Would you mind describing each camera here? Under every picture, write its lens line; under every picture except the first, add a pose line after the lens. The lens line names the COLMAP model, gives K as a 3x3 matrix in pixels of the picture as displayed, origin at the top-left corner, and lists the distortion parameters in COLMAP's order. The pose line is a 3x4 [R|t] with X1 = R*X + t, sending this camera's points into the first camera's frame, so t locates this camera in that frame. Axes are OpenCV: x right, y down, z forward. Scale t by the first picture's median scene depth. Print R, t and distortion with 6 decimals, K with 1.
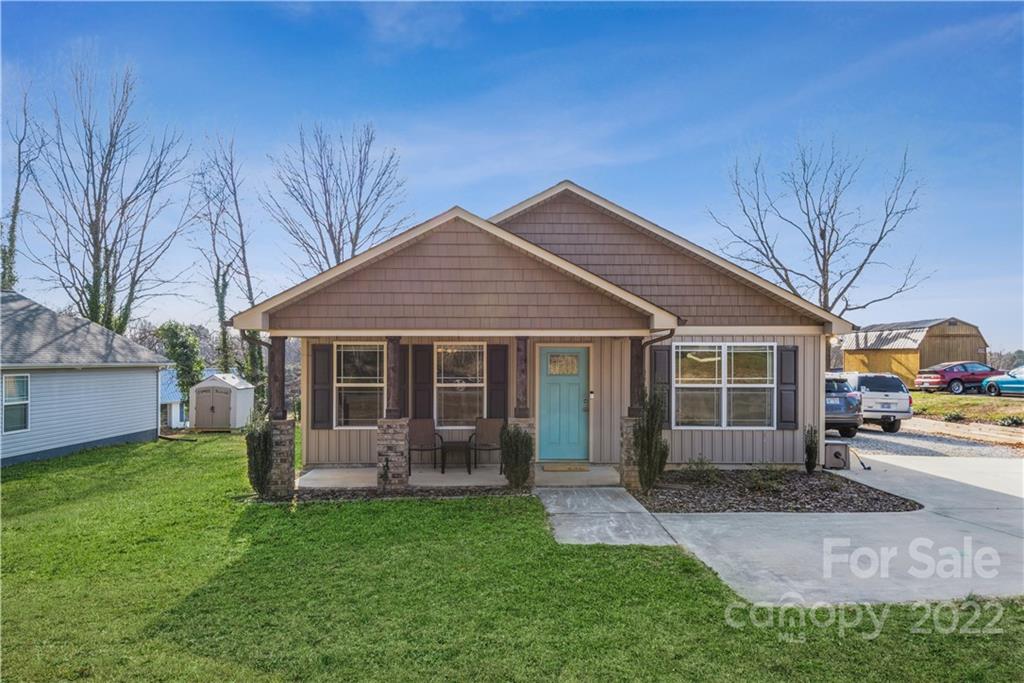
lens RADIAL K [[647.0, 0, 512.4], [0, 647.0, 347.7], [0, 0, 1]] dist [0.027544, -0.007857]
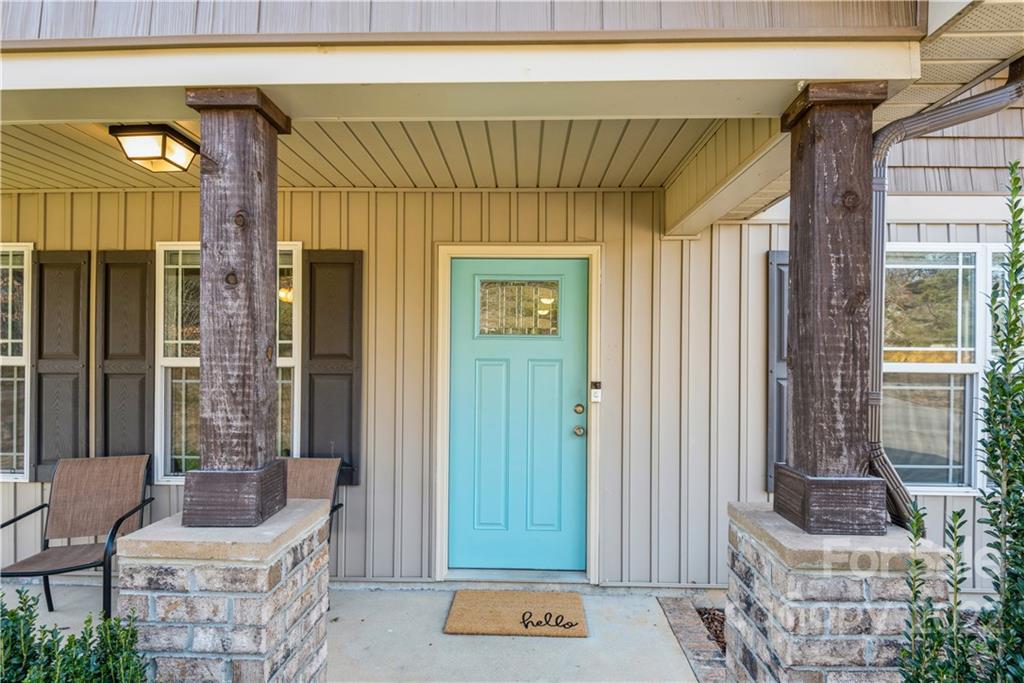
lens RADIAL K [[529.0, 0, 511.3], [0, 529.0, 344.2], [0, 0, 1]] dist [0.000824, 0.000132]
pose [[0.999358, 0.005055, -0.035460, 0.086396], [-0.004796, 0.999961, 0.007383, 0.044695], [0.035496, -0.007208, 0.999344, 0.709674]]
